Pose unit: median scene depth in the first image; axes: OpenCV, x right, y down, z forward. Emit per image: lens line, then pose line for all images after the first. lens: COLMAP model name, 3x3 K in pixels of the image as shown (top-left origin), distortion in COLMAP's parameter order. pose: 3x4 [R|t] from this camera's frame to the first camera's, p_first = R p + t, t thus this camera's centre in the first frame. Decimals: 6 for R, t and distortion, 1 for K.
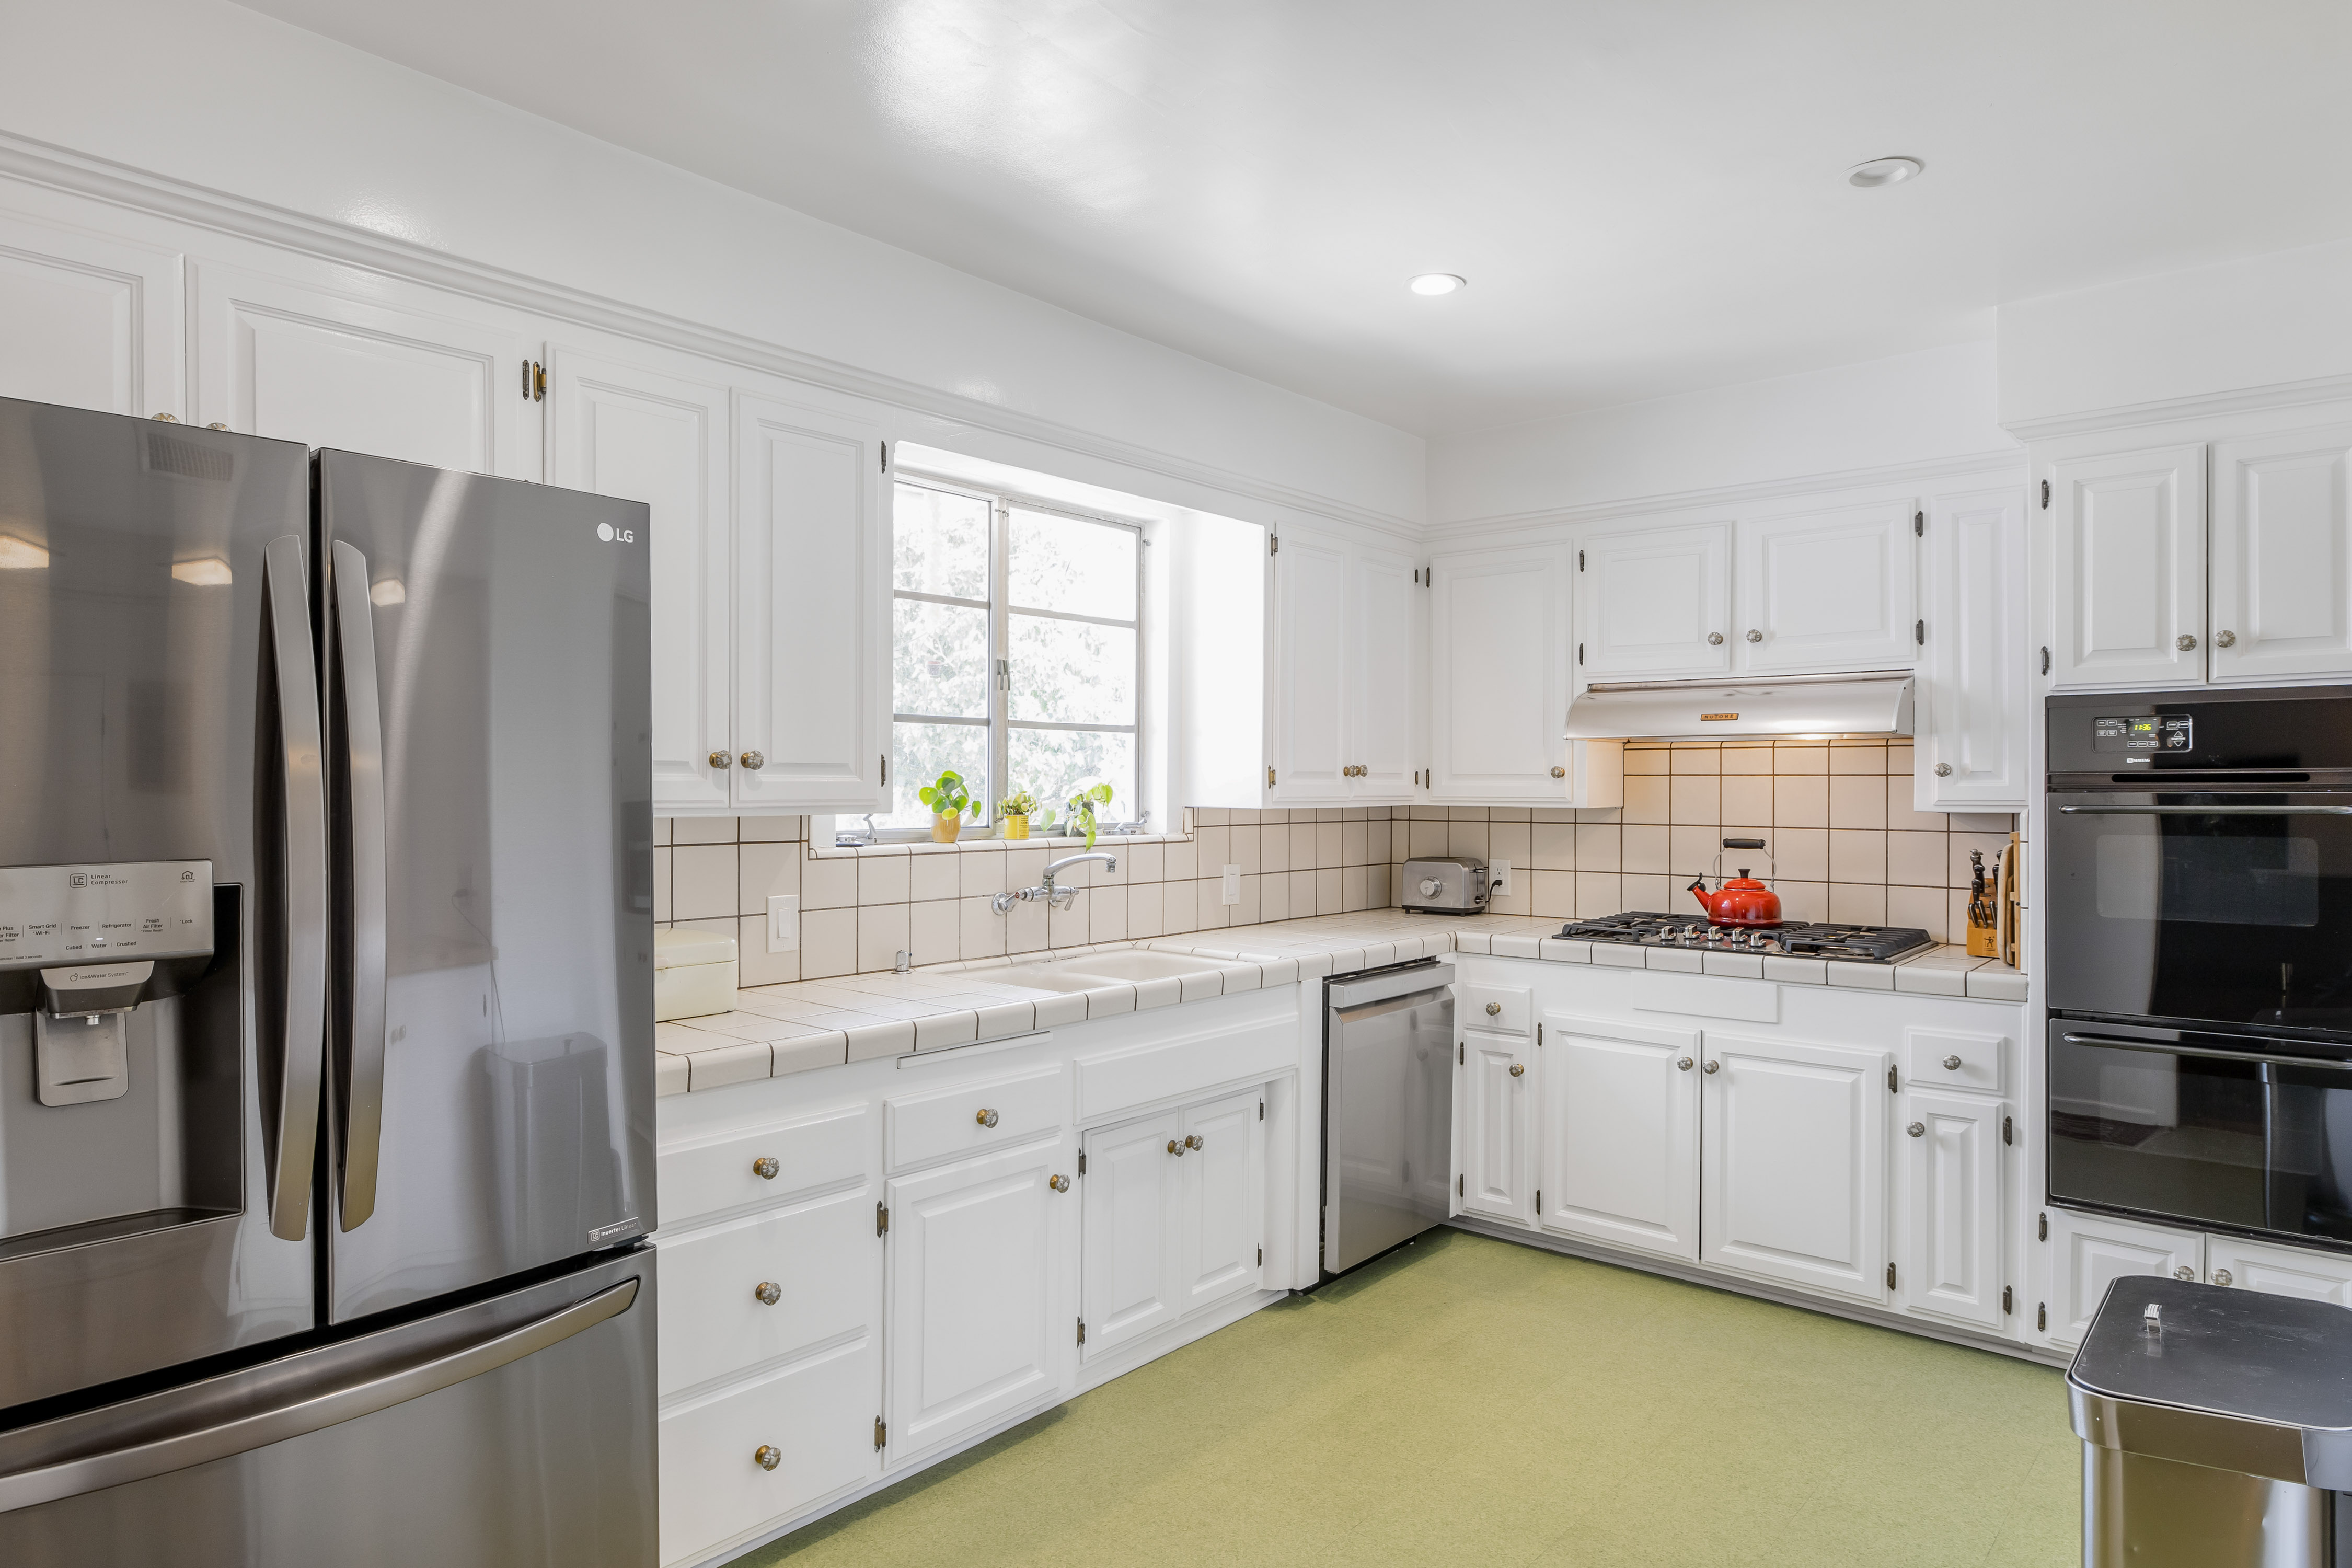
lens RADIAL K [[1426.3, 0, 1180.4], [0, 1426.3, 787.9], [0, 0, 1]] dist [0.010529, 0.001864]
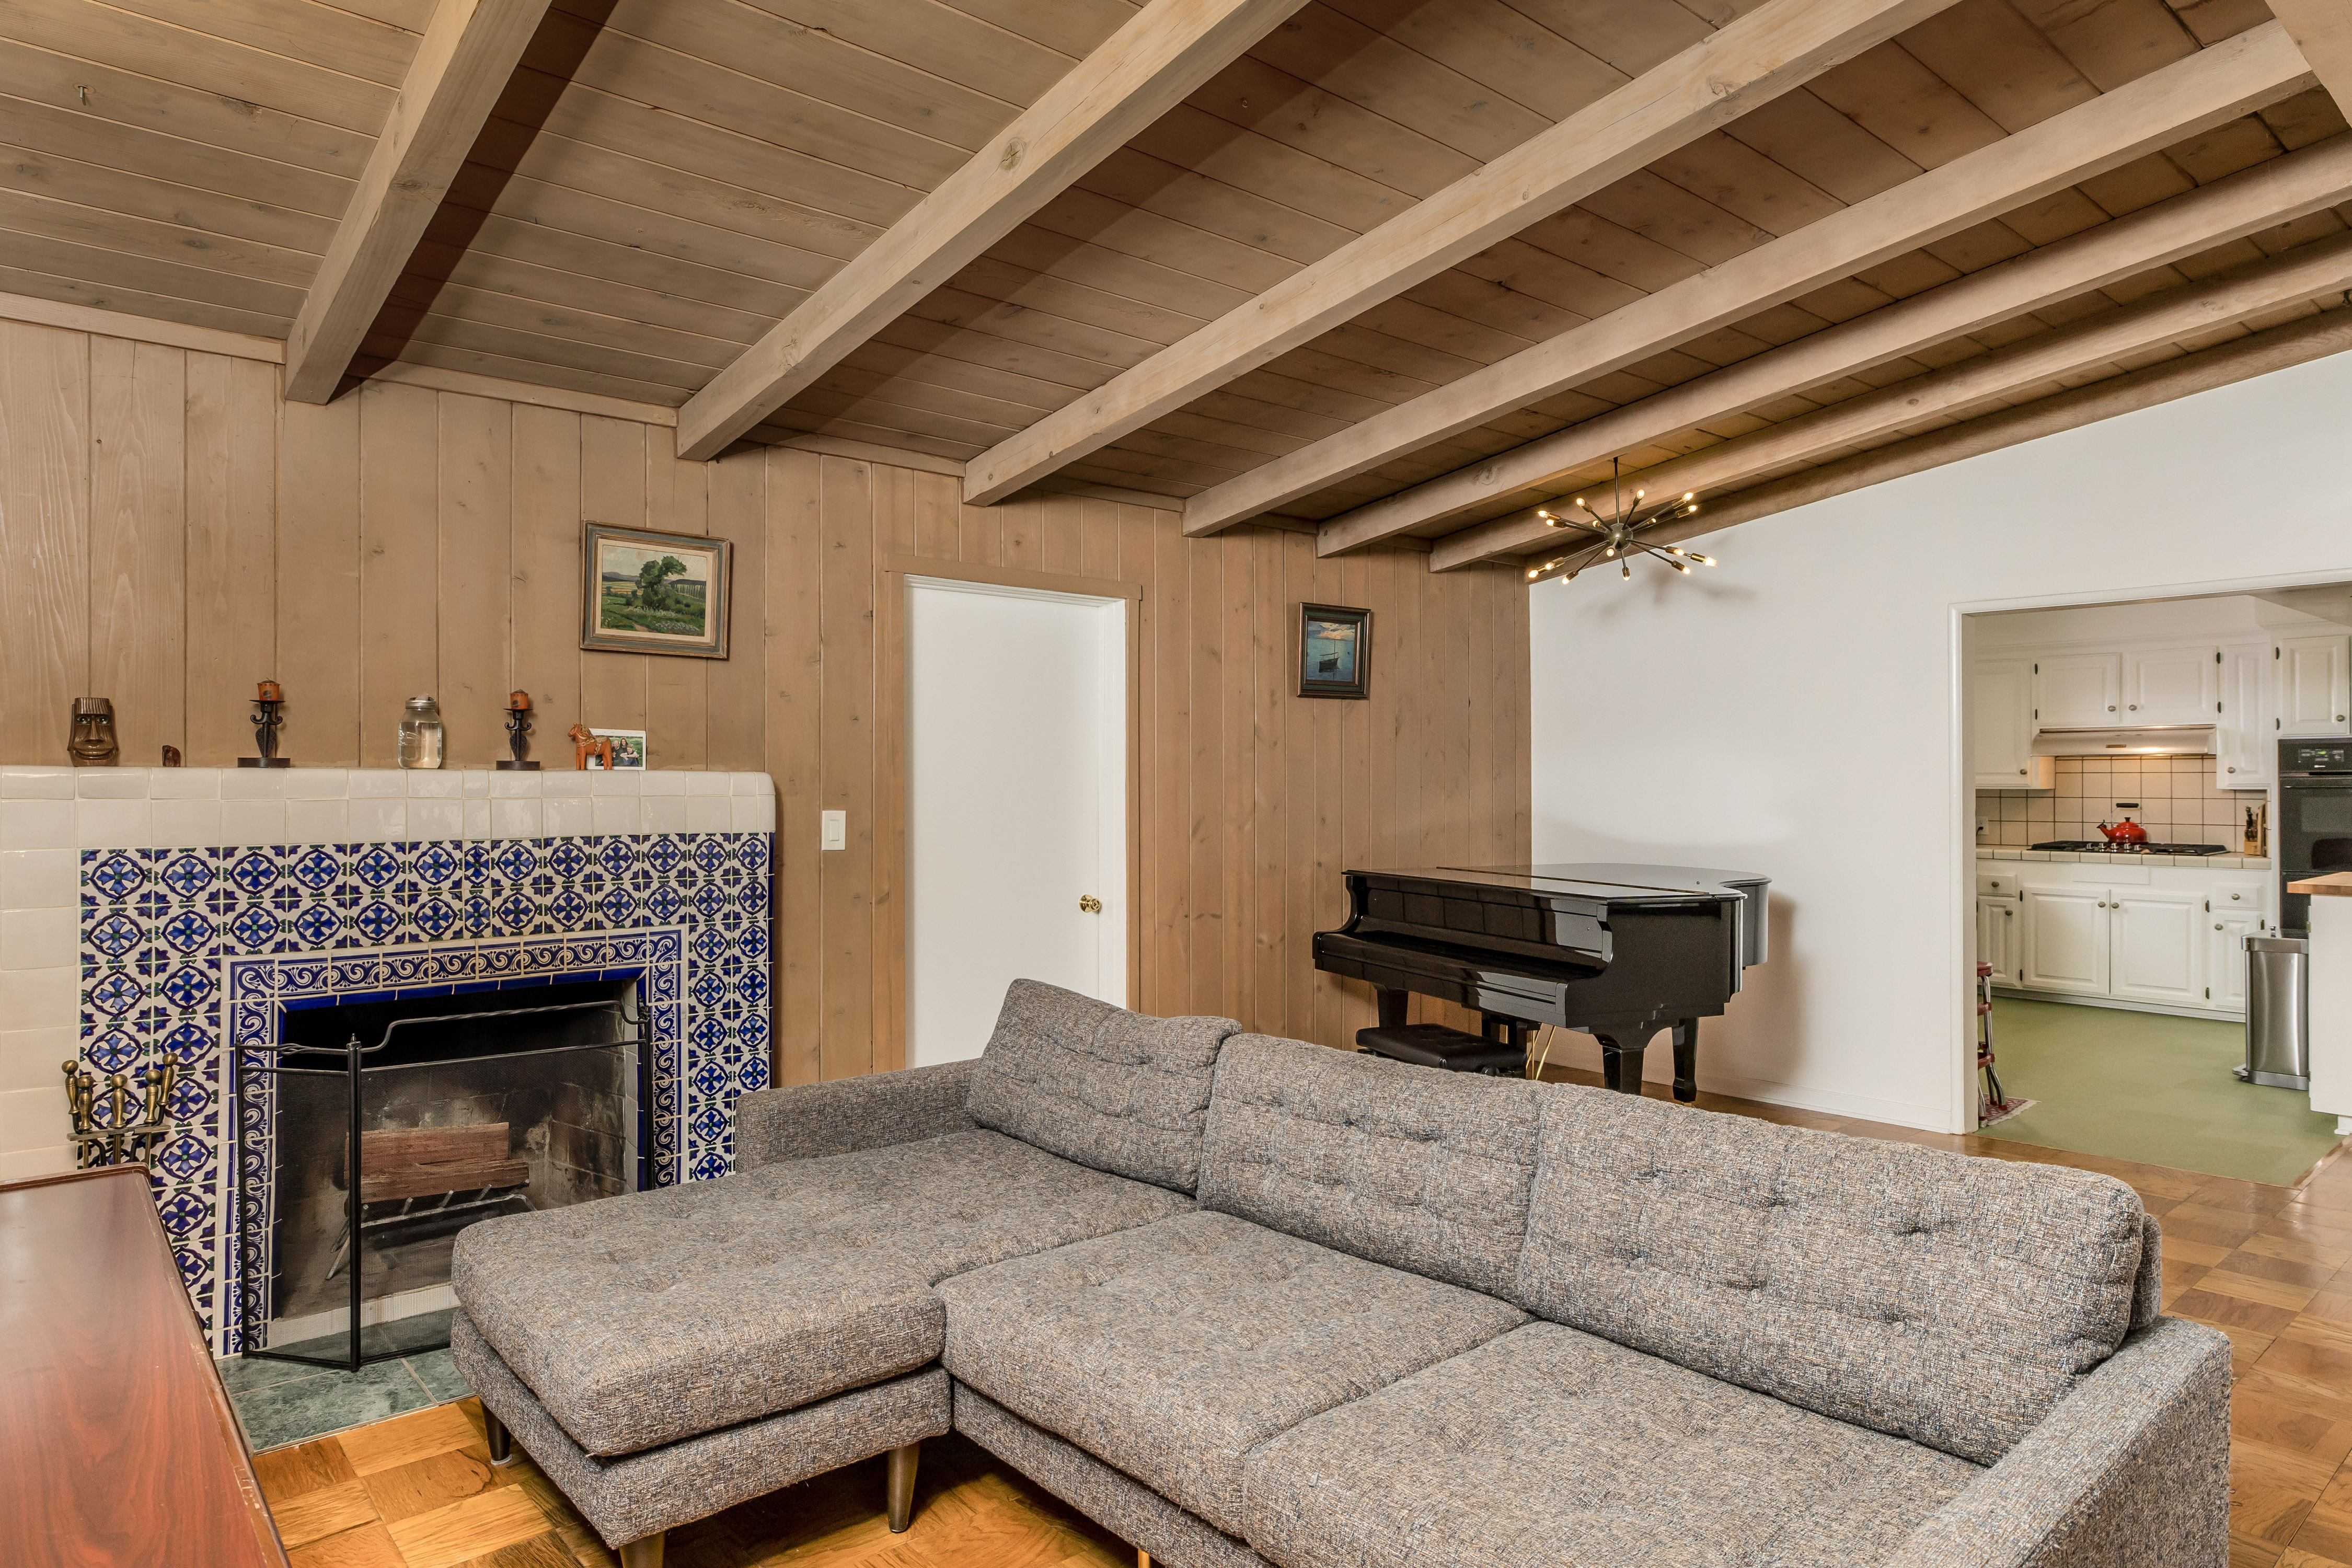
lens RADIAL K [[1426.3, 0, 1169.1], [0, 1426.3, 784.0], [0, 0, 1]] dist [0.010529, 0.001864]
pose [[0.987941, -0.004953, -0.154754, -0.711556], [0.004744, 0.999987, -0.001721, 0.004560], [0.154761, 0.000967, 0.987951, -1.380425]]
